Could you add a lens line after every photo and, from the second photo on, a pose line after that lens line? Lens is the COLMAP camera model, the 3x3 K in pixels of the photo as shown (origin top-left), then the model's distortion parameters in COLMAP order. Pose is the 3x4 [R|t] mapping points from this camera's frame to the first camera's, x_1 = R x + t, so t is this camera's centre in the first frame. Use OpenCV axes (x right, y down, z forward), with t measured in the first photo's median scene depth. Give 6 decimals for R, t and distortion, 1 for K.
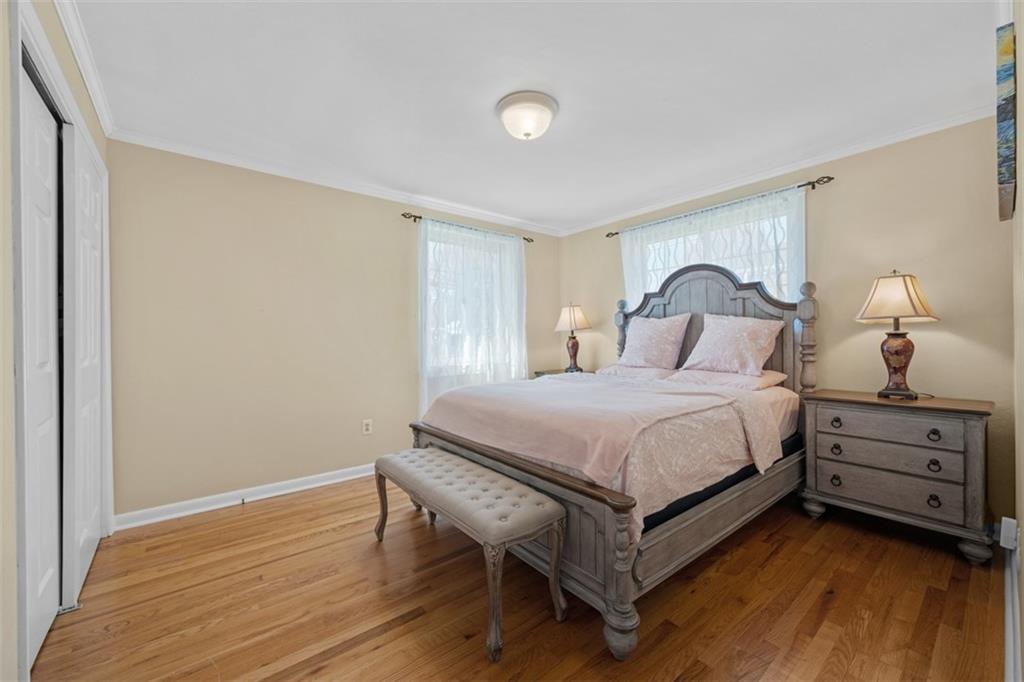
lens RADIAL K [[403.7, 0, 512.0], [0, 403.7, 341.0], [0, 0, 1]] dist [0.045758, 0.000097]
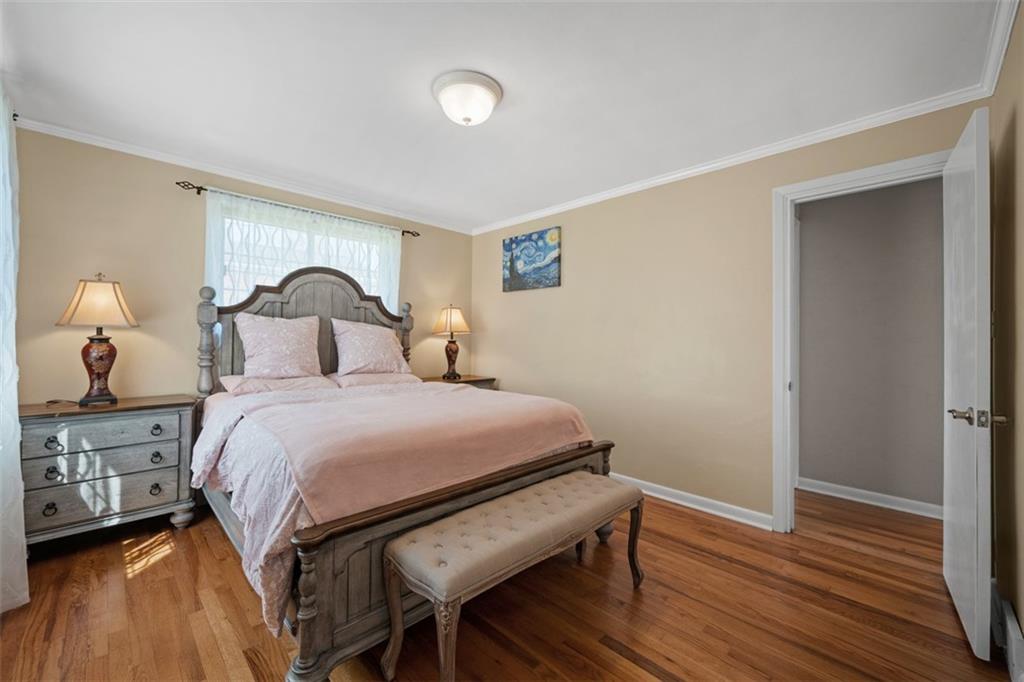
lens RADIAL K [[400.5, 0, 511.8], [0, 400.5, 343.5], [0, 0, 1]] dist [0.000084, 0.000383]
pose [[-0.087577, 0.003354, 0.996152, -0.523547], [0.002866, 0.999991, -0.003115, -0.000548], [-0.996154, 0.002582, -0.087586, 0.618391]]
